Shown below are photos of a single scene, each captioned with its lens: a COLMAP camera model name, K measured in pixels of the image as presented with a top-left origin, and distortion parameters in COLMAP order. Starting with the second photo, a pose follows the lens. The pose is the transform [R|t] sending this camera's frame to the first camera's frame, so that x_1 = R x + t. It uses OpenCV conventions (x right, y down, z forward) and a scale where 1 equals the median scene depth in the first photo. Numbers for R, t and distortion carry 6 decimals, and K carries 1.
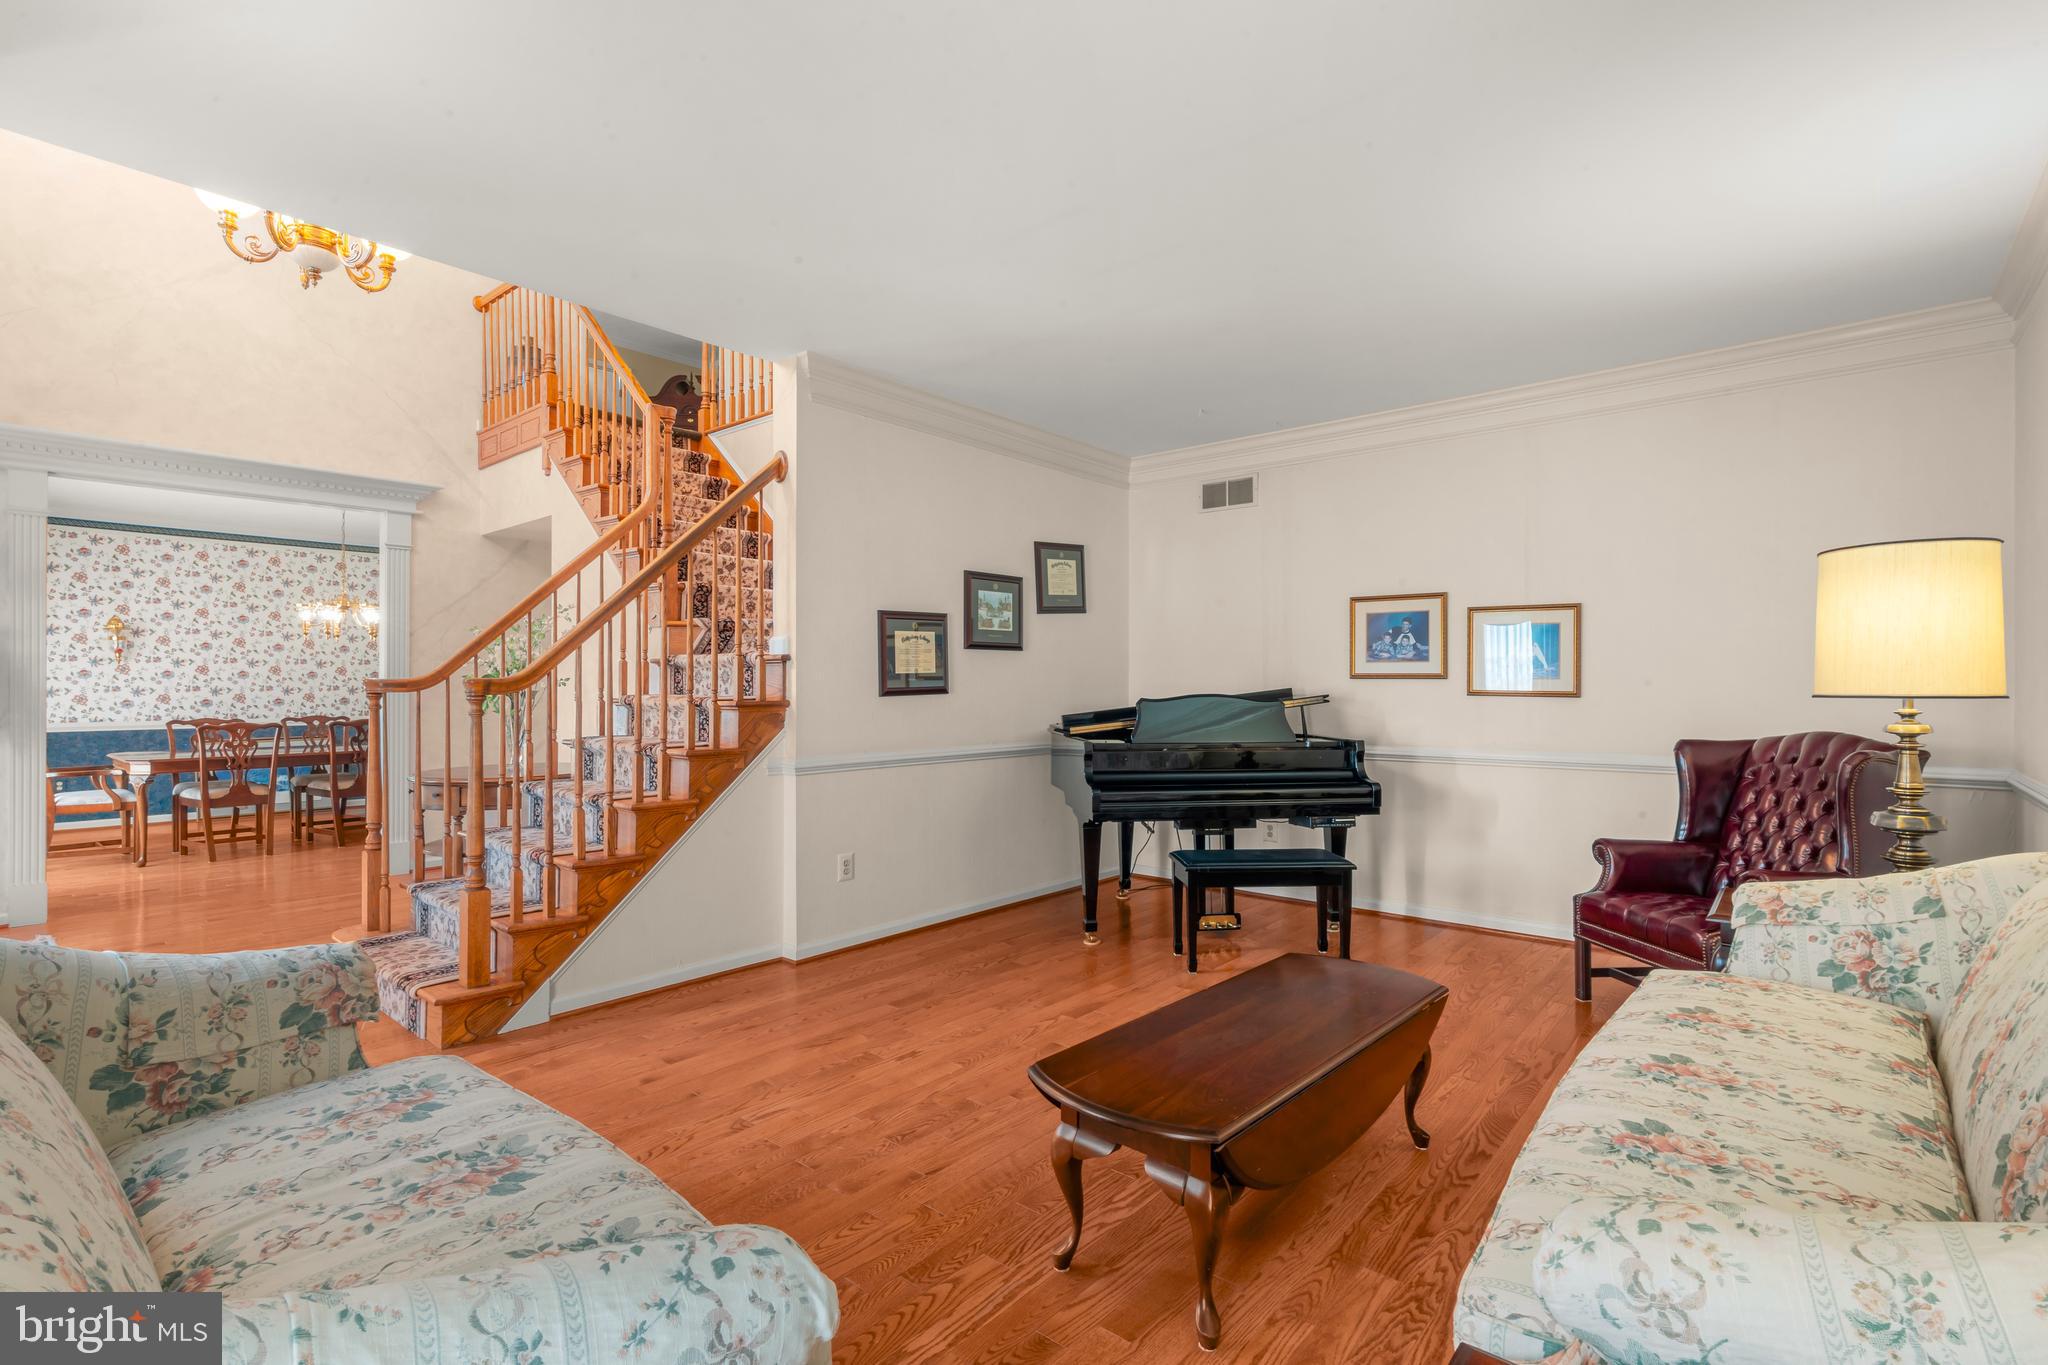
lens RADIAL K [[922.7, 0, 1035.5], [0, 922.7, 681.3], [0, 0, 1]] dist [-0.002988, 0.000167]
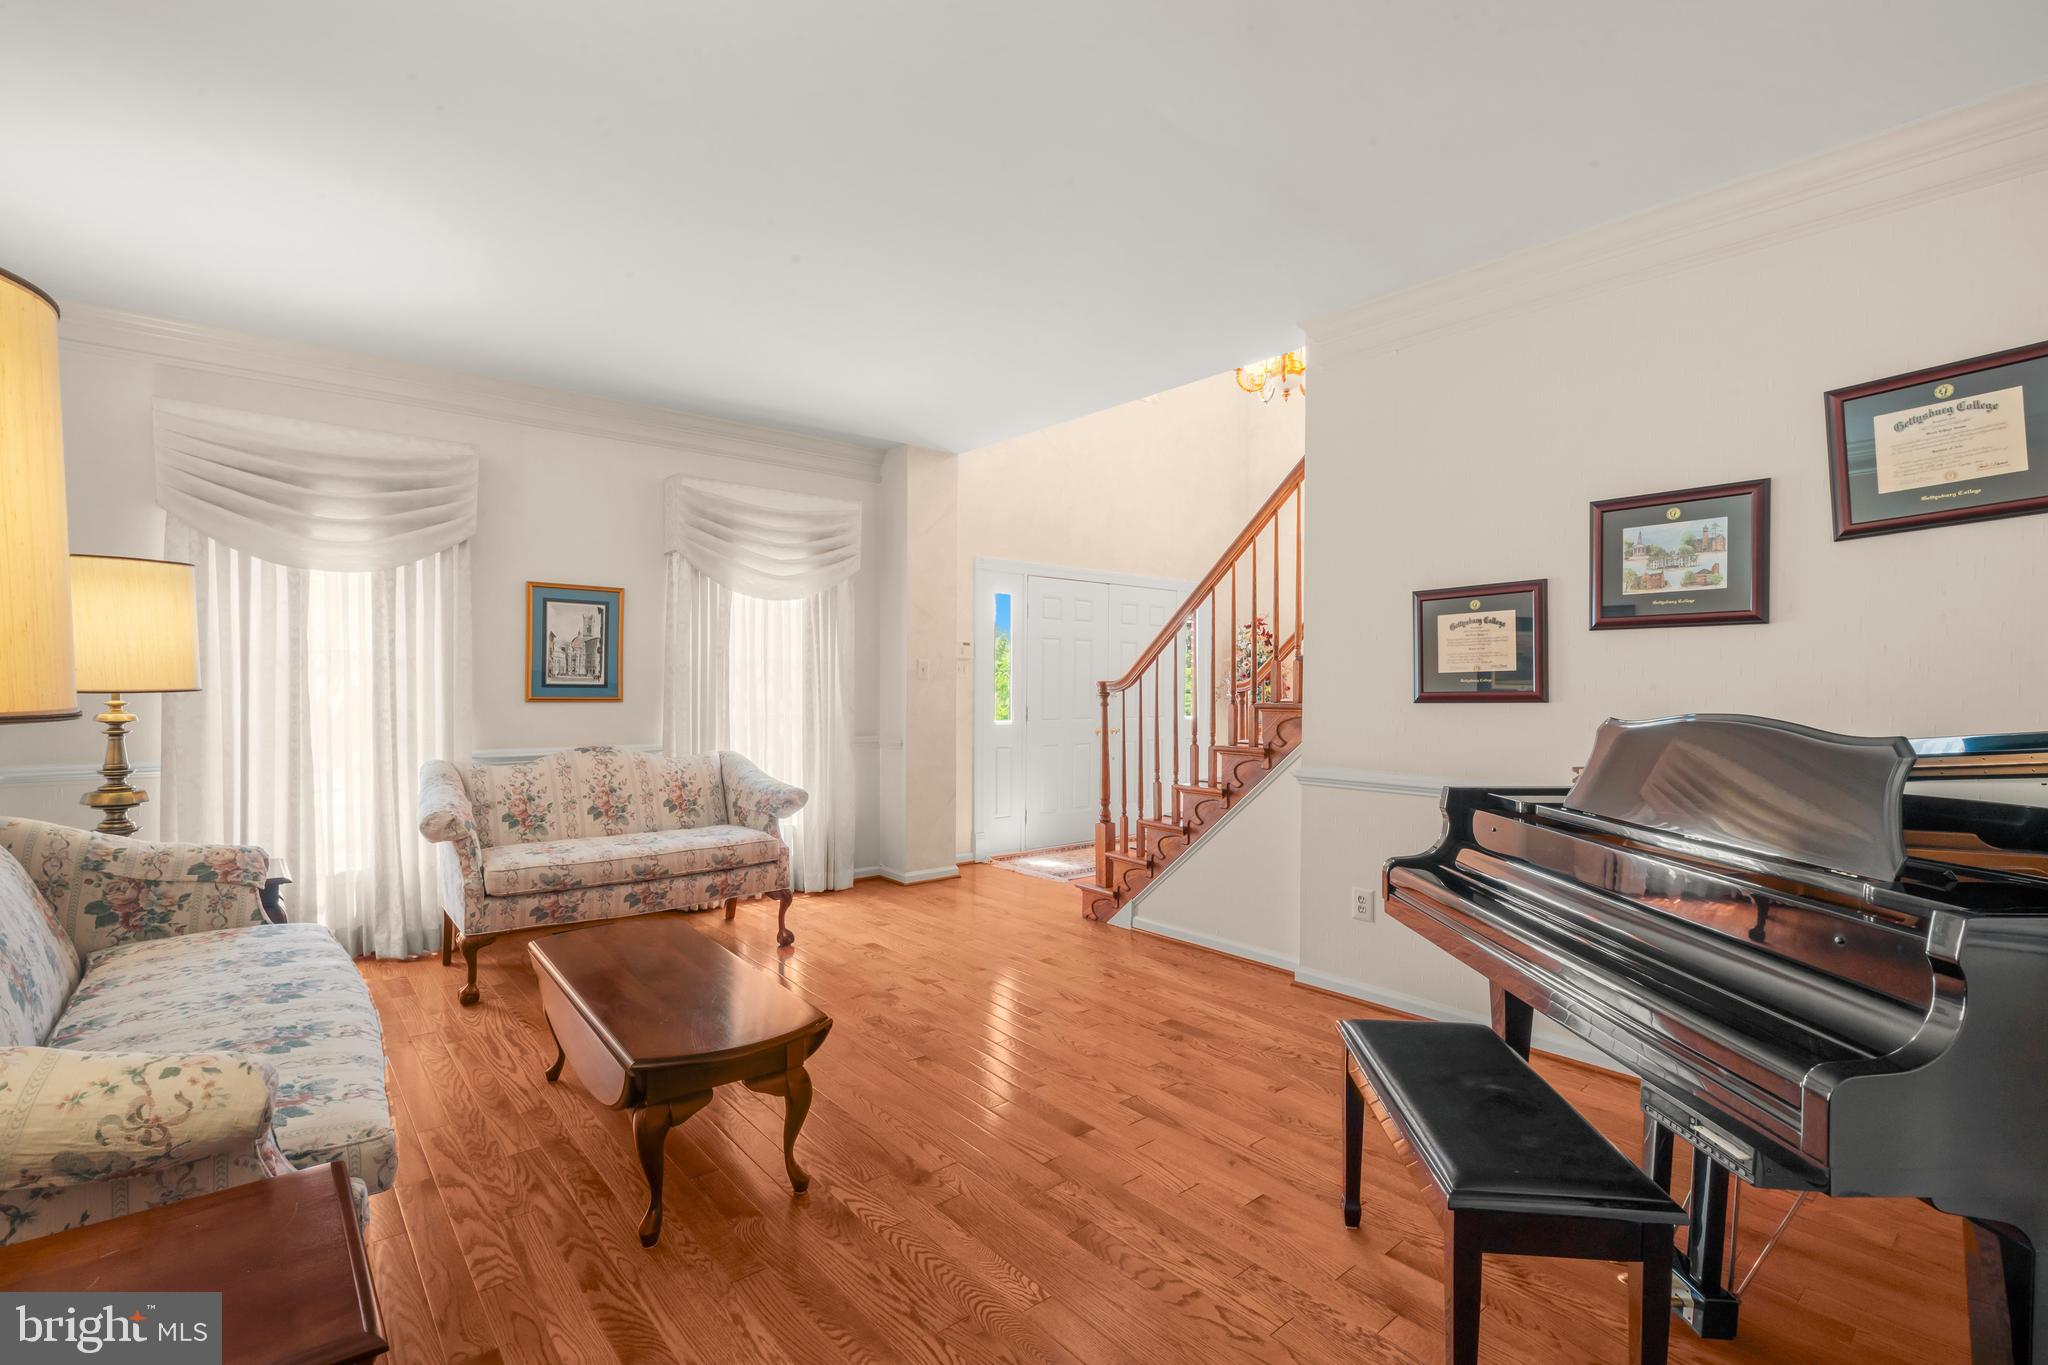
lens RADIAL K [[922.7, 0, 1035.2], [0, 922.7, 686.3], [0, 0, 1]] dist [-0.002988, 0.000167]
pose [[-0.147435, -0.001748, -0.989070, 0.630455], [-0.003805, 0.999992, -0.001200, 0.004649], [0.989064, 0.003587, -0.147441, 0.779984]]
